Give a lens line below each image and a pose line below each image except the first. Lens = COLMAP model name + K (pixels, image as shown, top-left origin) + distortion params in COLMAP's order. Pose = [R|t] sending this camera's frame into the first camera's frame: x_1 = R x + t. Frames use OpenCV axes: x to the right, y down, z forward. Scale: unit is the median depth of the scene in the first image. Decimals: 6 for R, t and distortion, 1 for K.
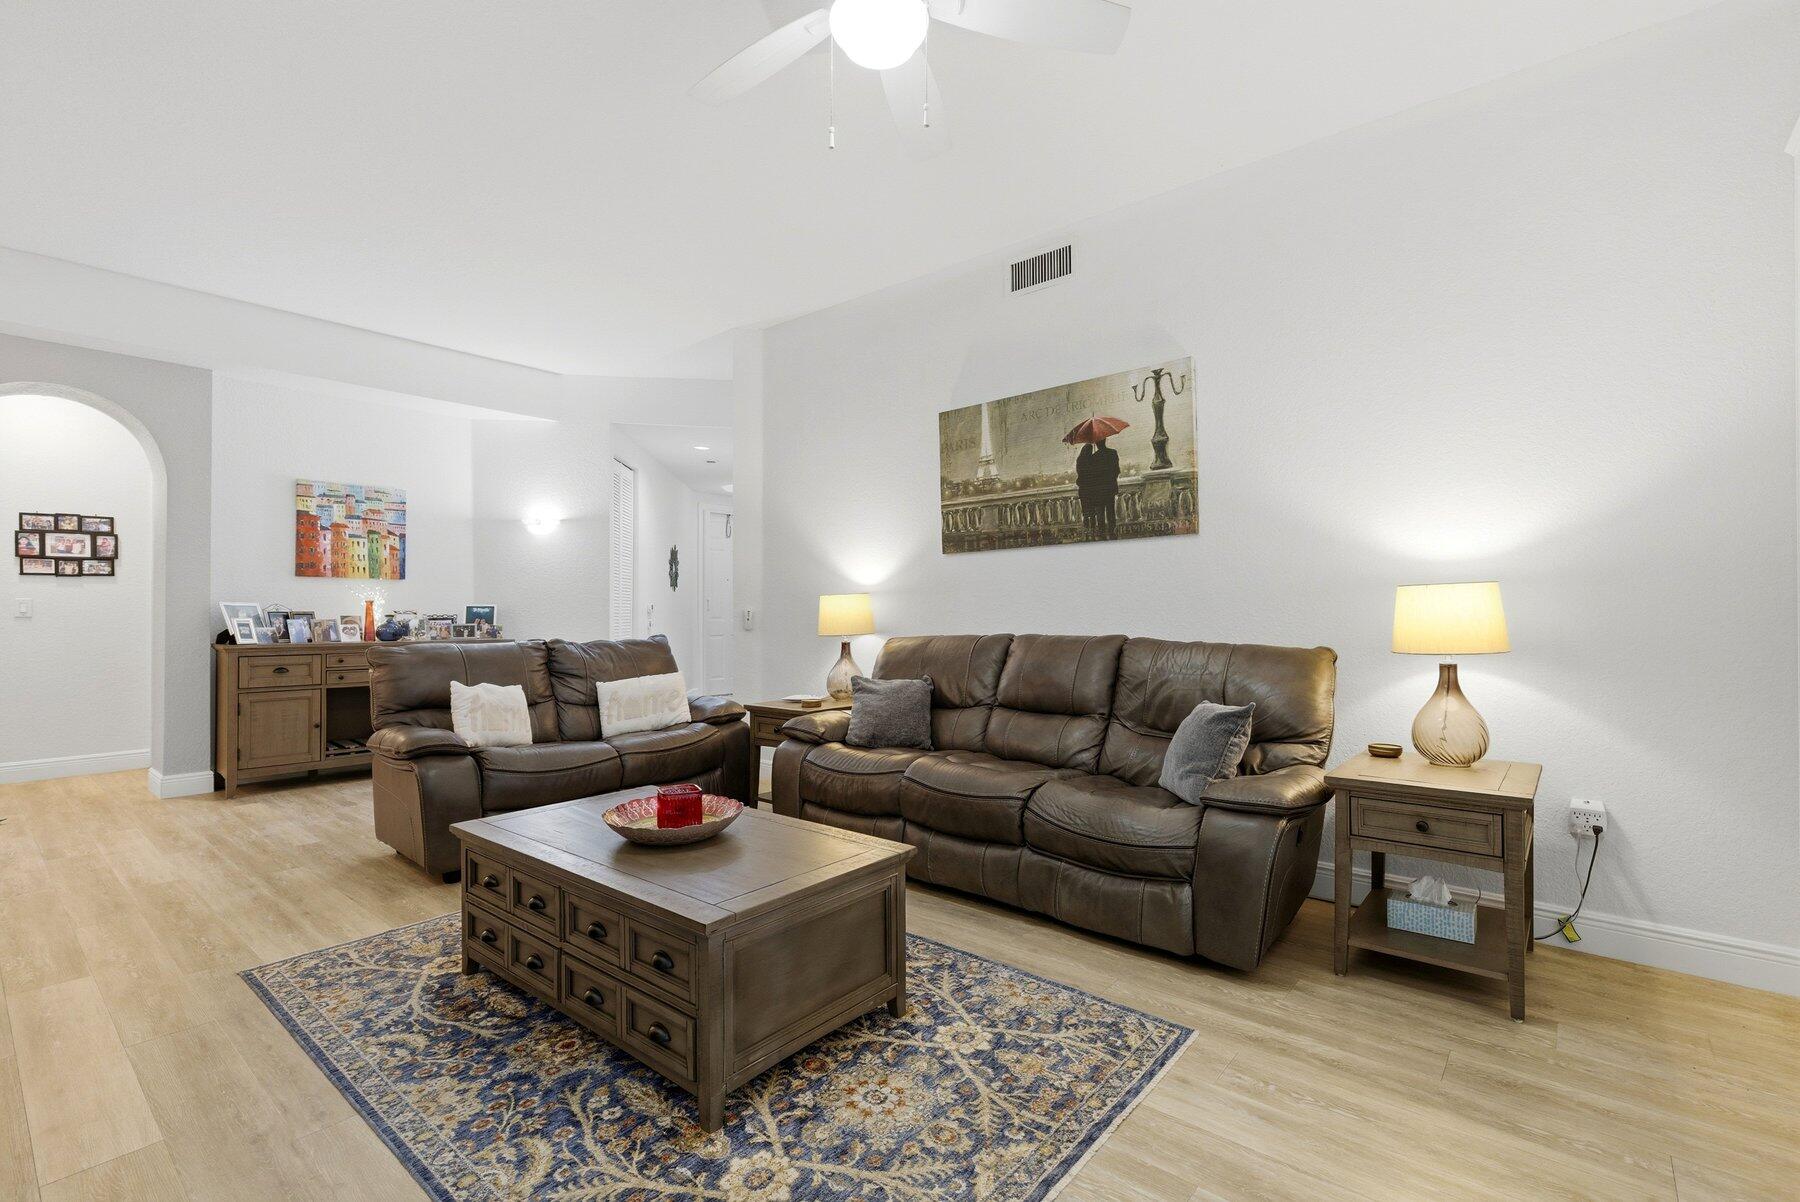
lens RADIAL K [[812.6, 0, 906.8], [0, 812.6, 606.9], [0, 0, 1]] dist [-0.004486, -0.000590]
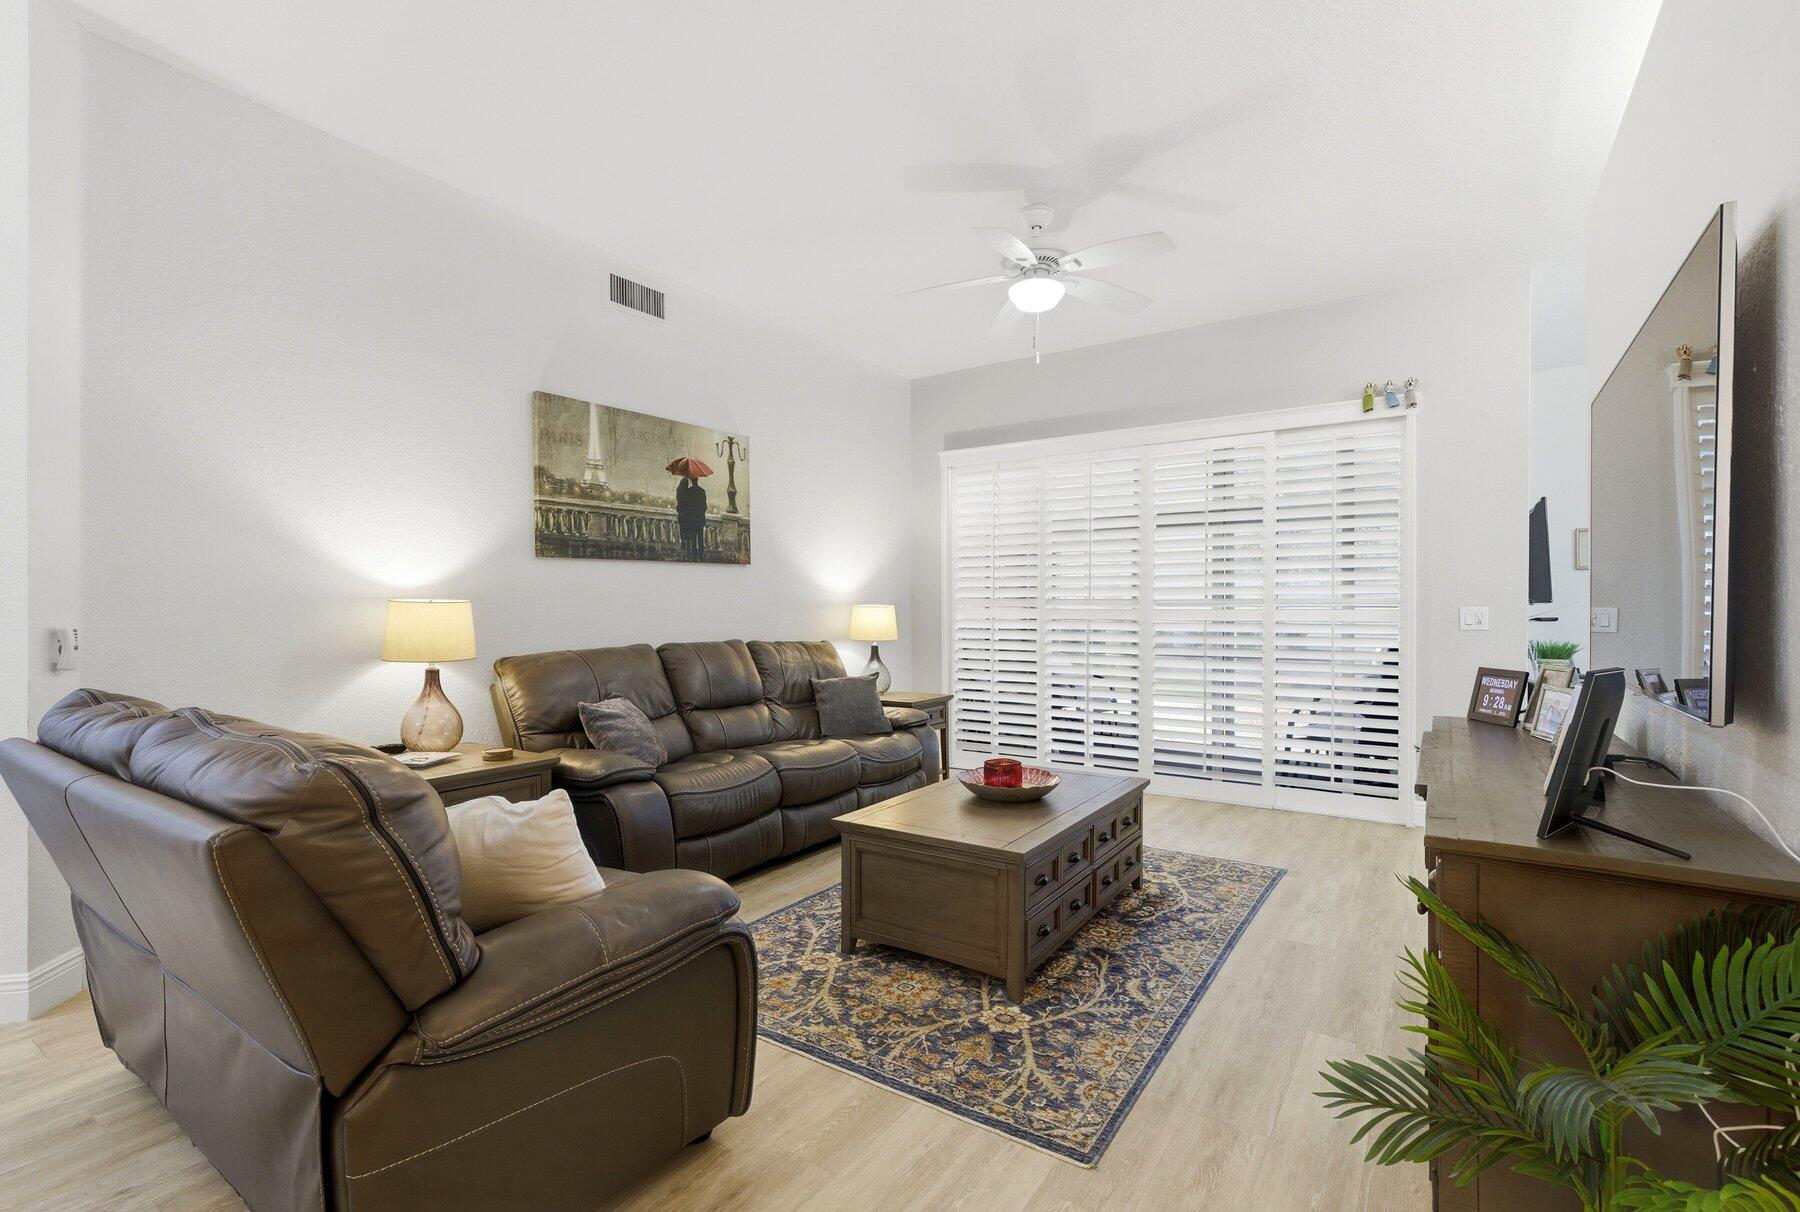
lens RADIAL K [[840.1, 0, 900.0], [0, 840.1, 606.0], [0, 0, 1]] dist [0.000589, 0.000085]
pose [[-0.113678, 0.008410, 0.993482, -1.021158], [-0.002089, 0.999960, -0.008704, -0.007274], [-0.993515, -0.003065, -0.113656, 0.840315]]
